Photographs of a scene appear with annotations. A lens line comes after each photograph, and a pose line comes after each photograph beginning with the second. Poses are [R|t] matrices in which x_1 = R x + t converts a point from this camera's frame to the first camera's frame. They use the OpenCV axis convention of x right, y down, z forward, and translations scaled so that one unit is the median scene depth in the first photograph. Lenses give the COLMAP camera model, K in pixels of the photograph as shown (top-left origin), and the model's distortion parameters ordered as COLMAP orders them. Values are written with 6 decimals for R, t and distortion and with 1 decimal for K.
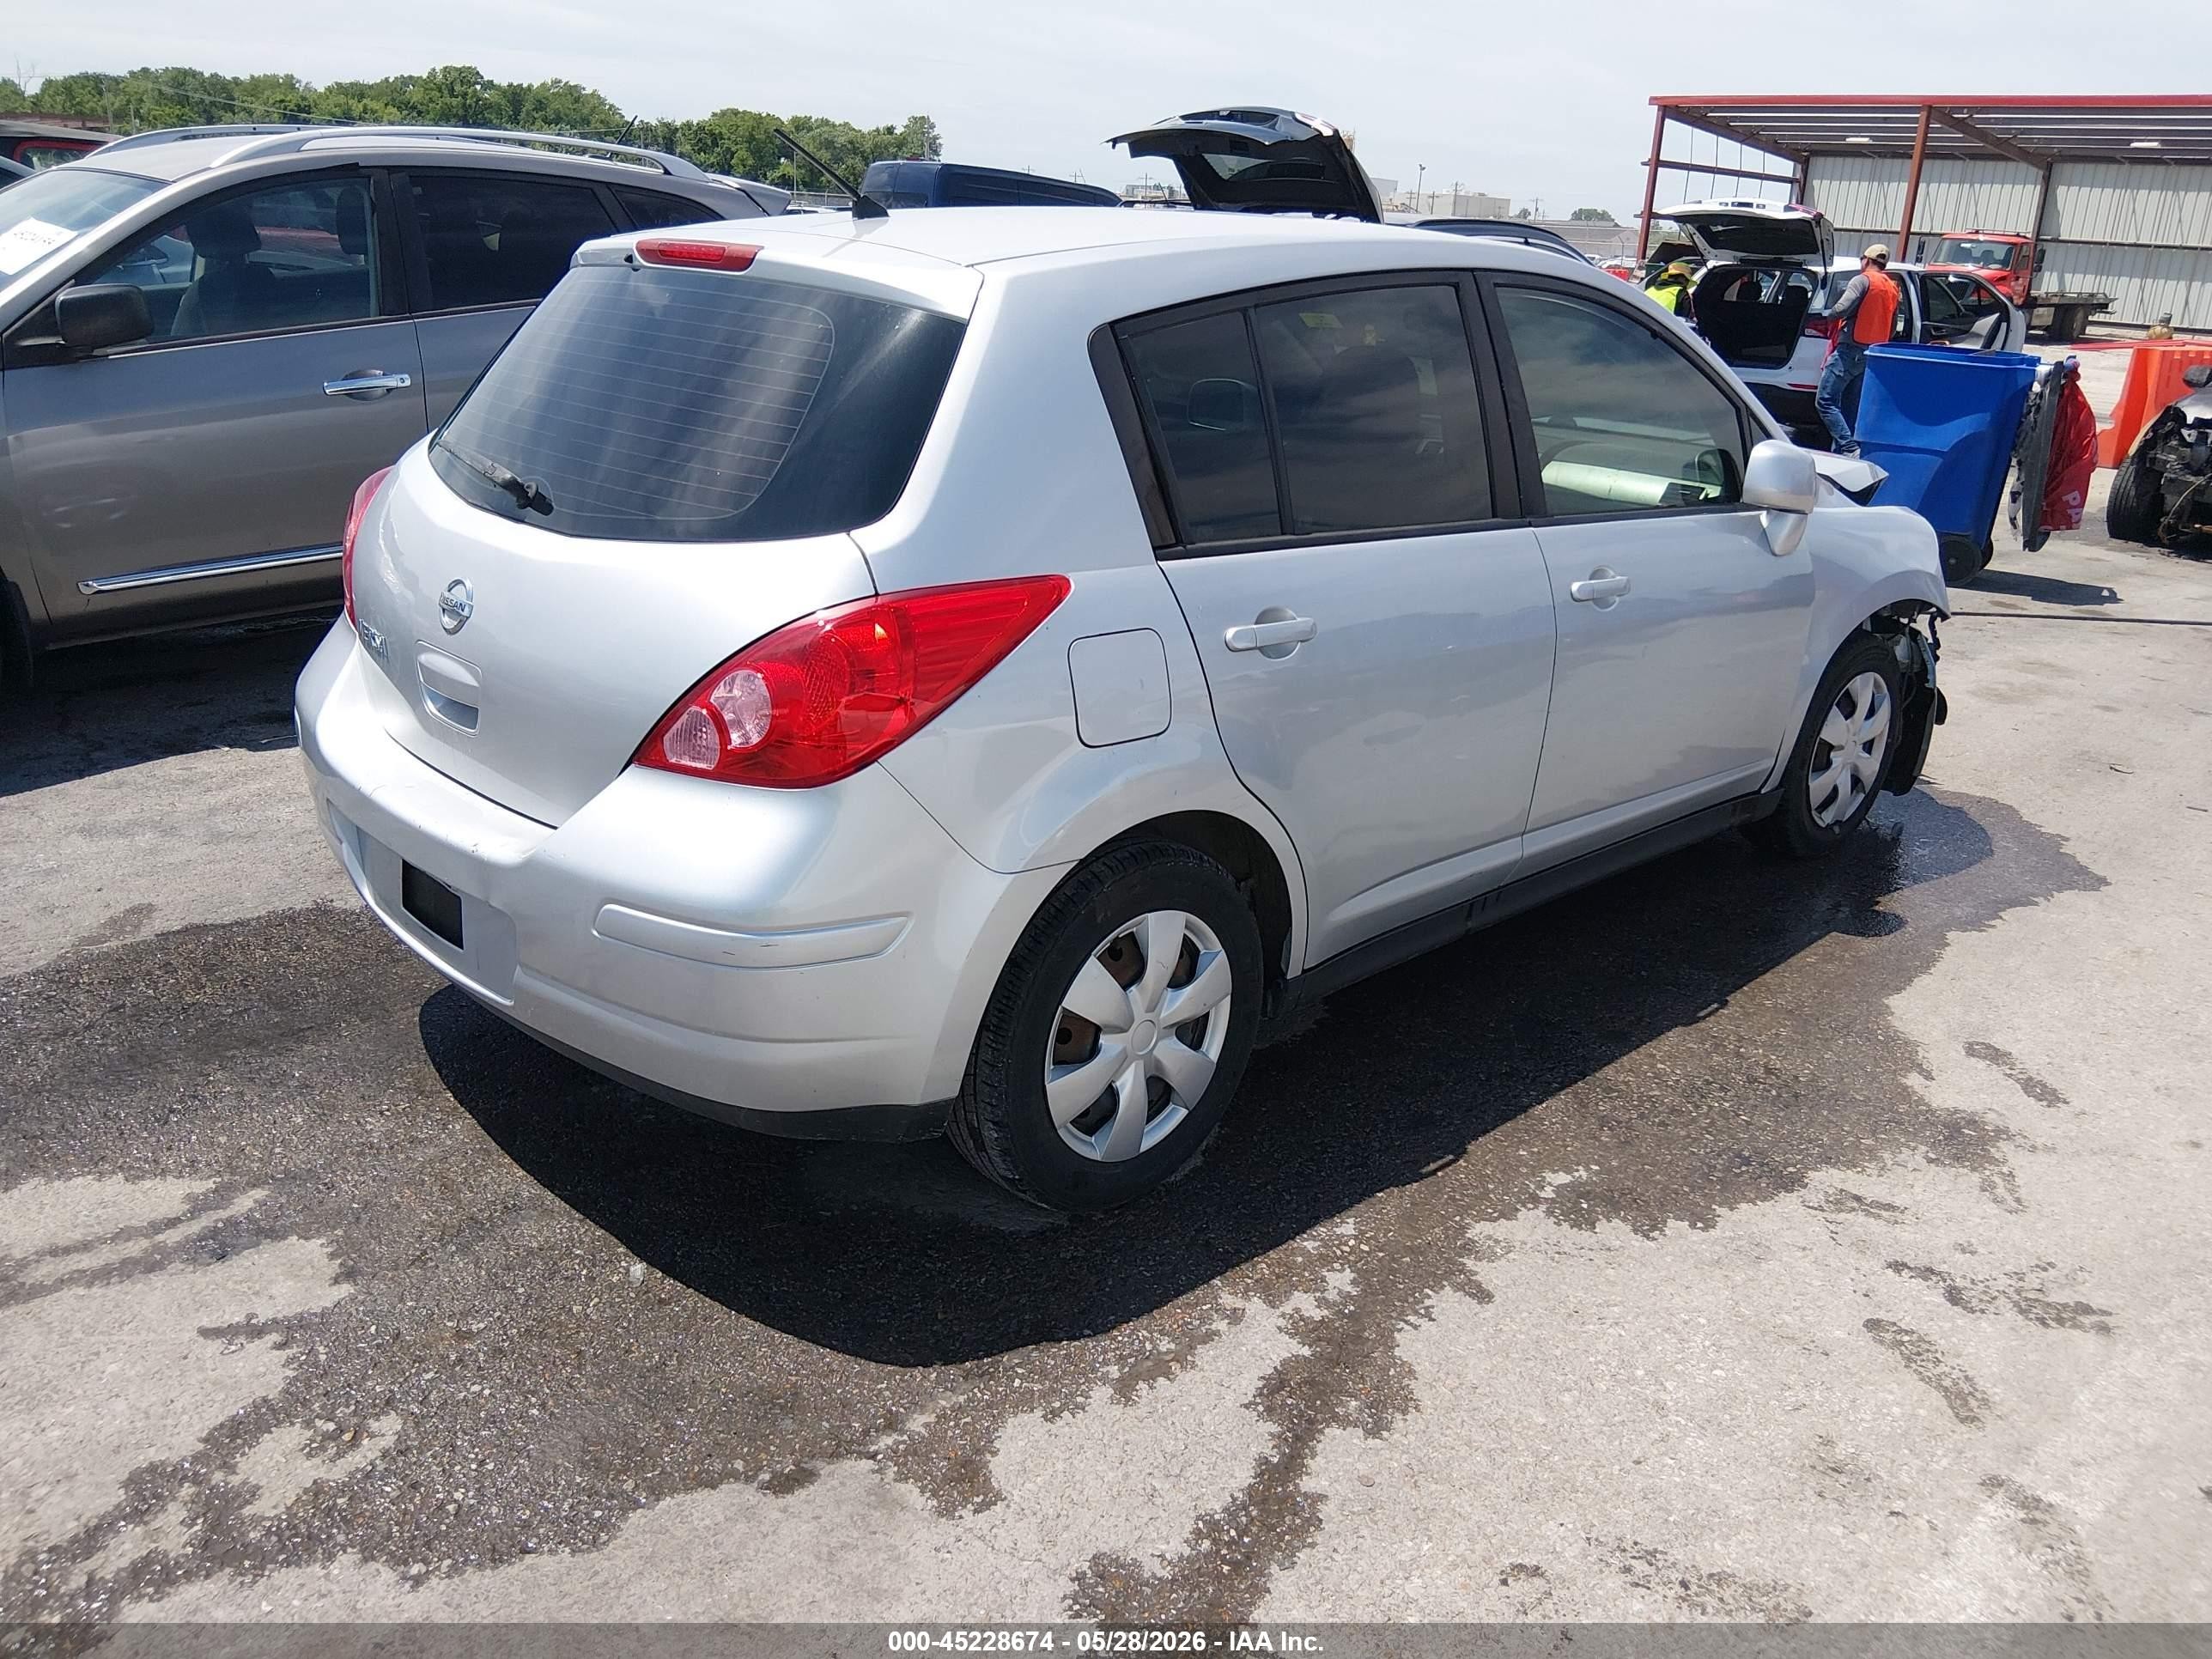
lens RADIAL K [[1681.9, 0, 1086.3], [0, 1681.9, 752.9], [0, 0, 1]] dist [0.044098, -0.081186]
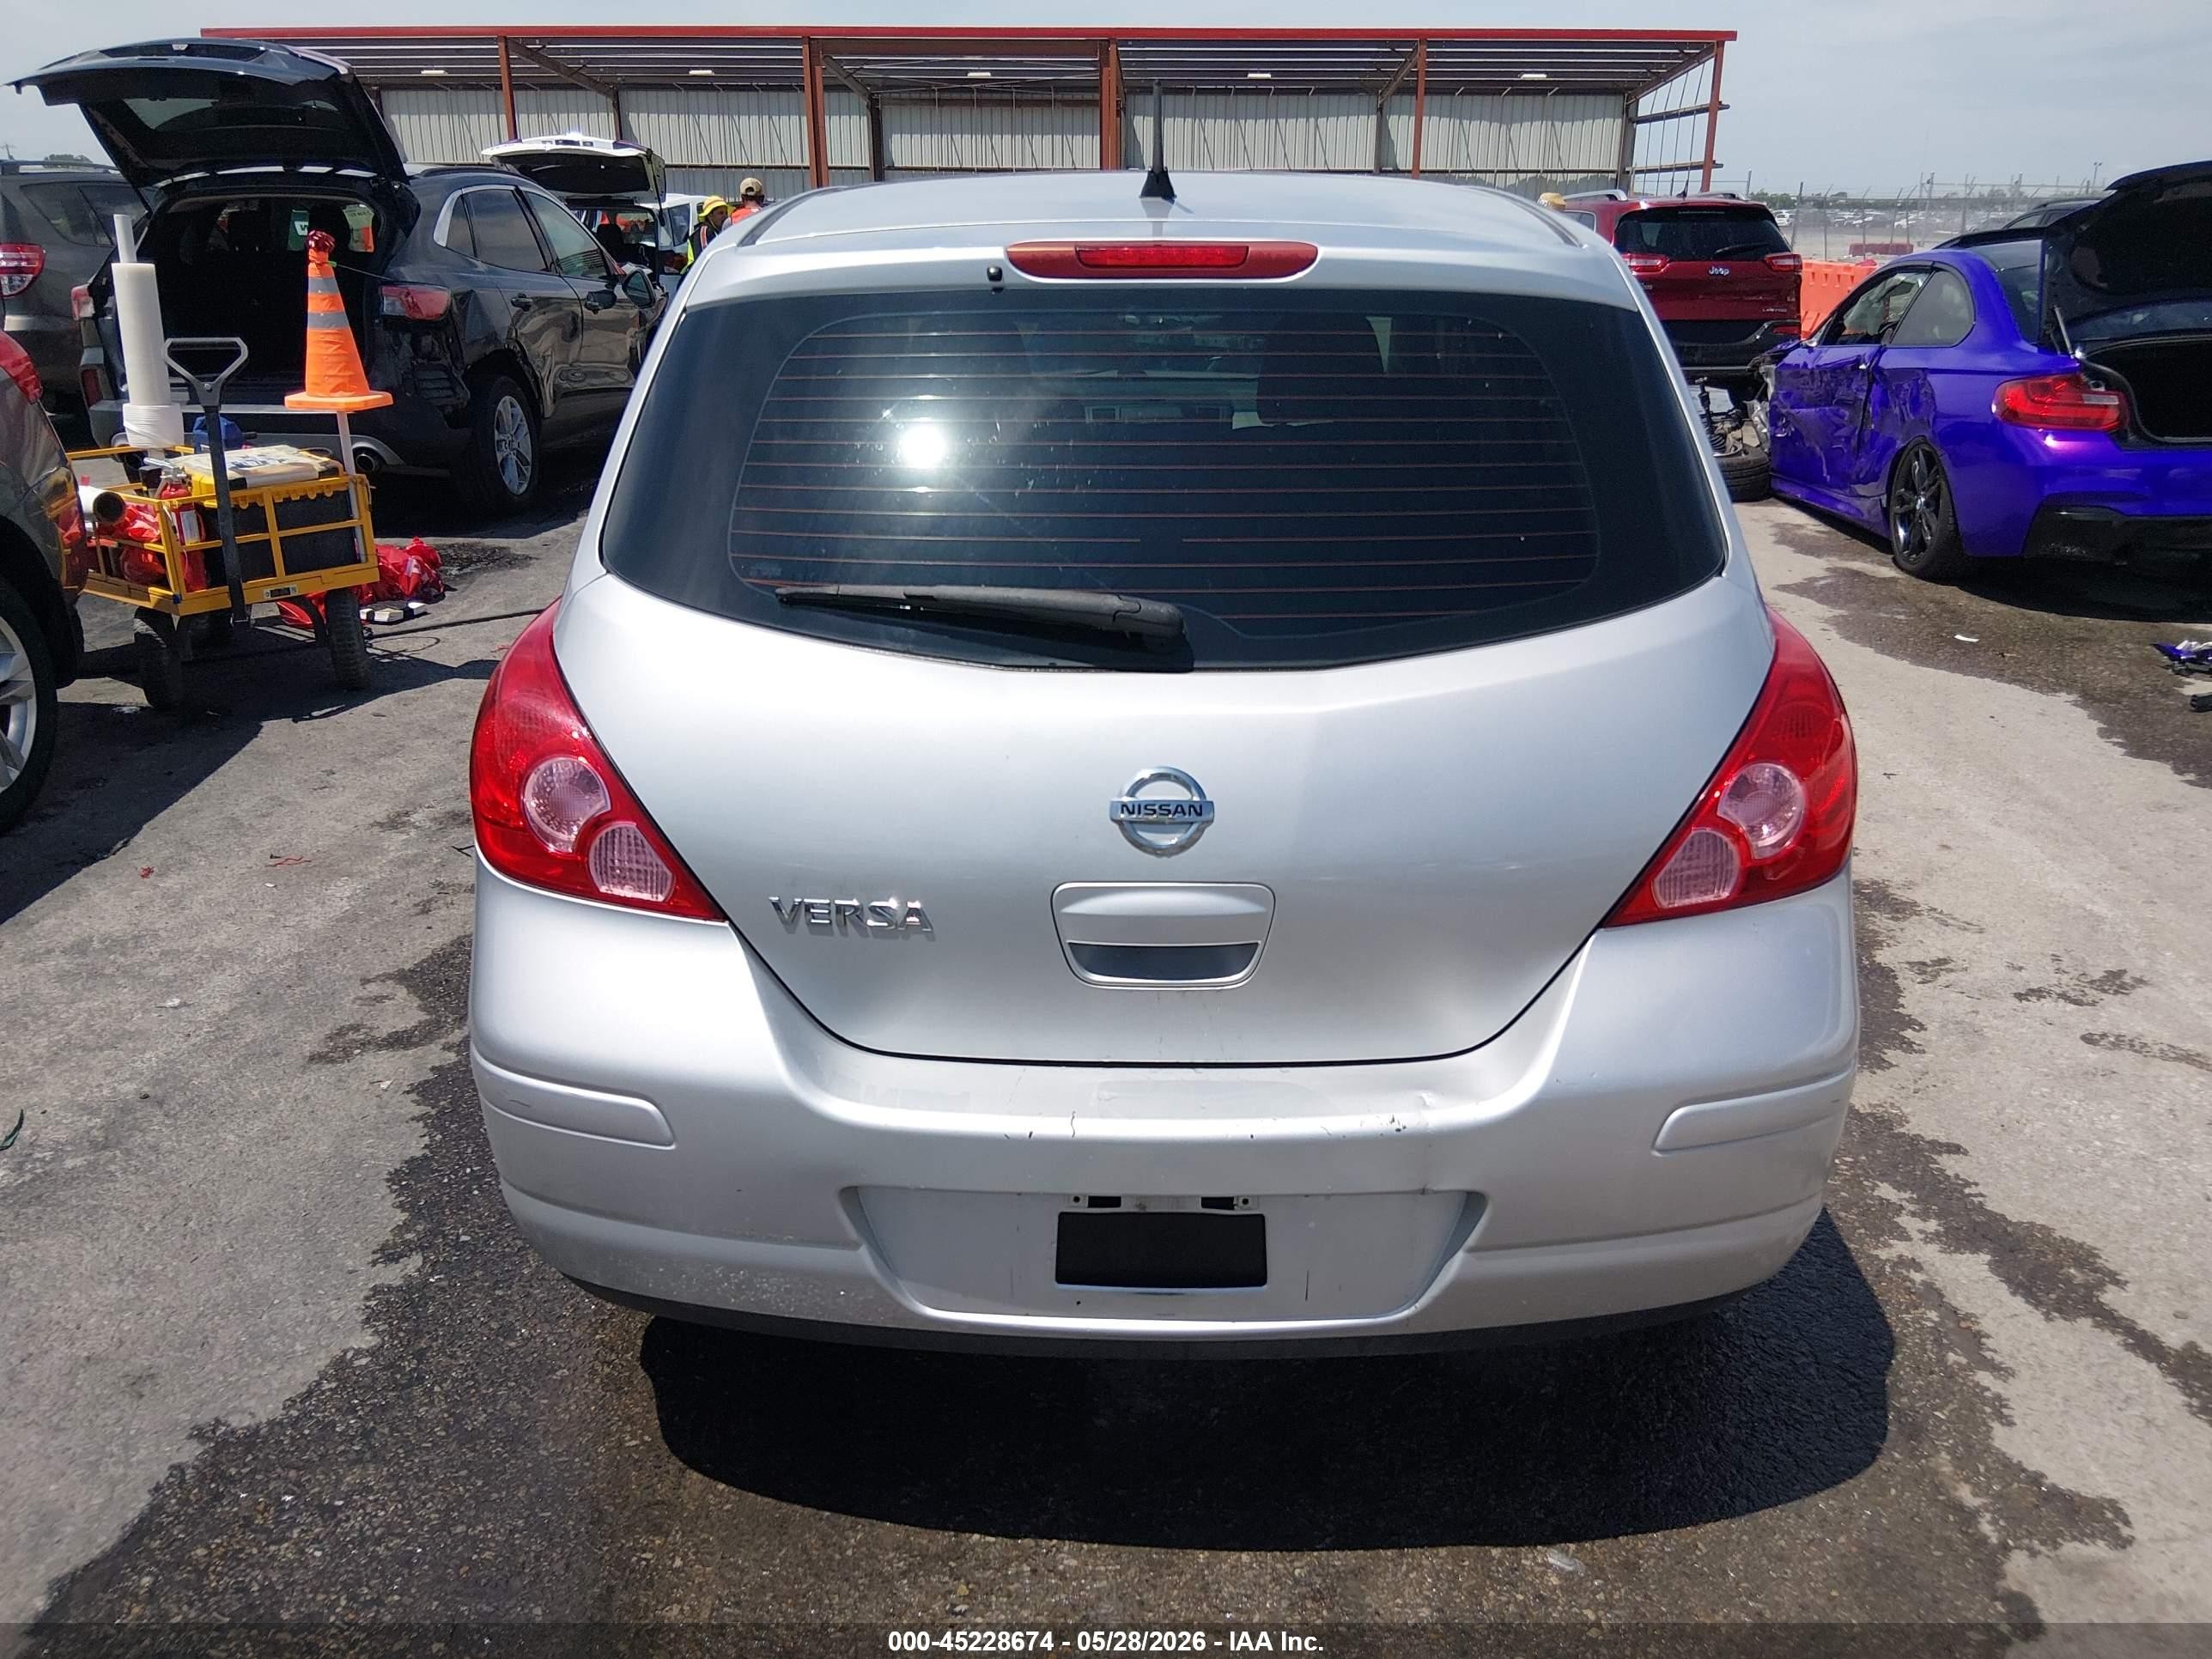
lens RADIAL K [[1681.9, 0, 1121.0], [0, 1681.9, 820.8], [0, 0, 1]] dist [0.044098, -0.081186]
pose [[0.708928, -0.288439, 0.643603, -0.127621], [0.243074, 0.956561, 0.160950, -0.031307], [-0.662070, 0.042341, 0.748245, 0.081862]]
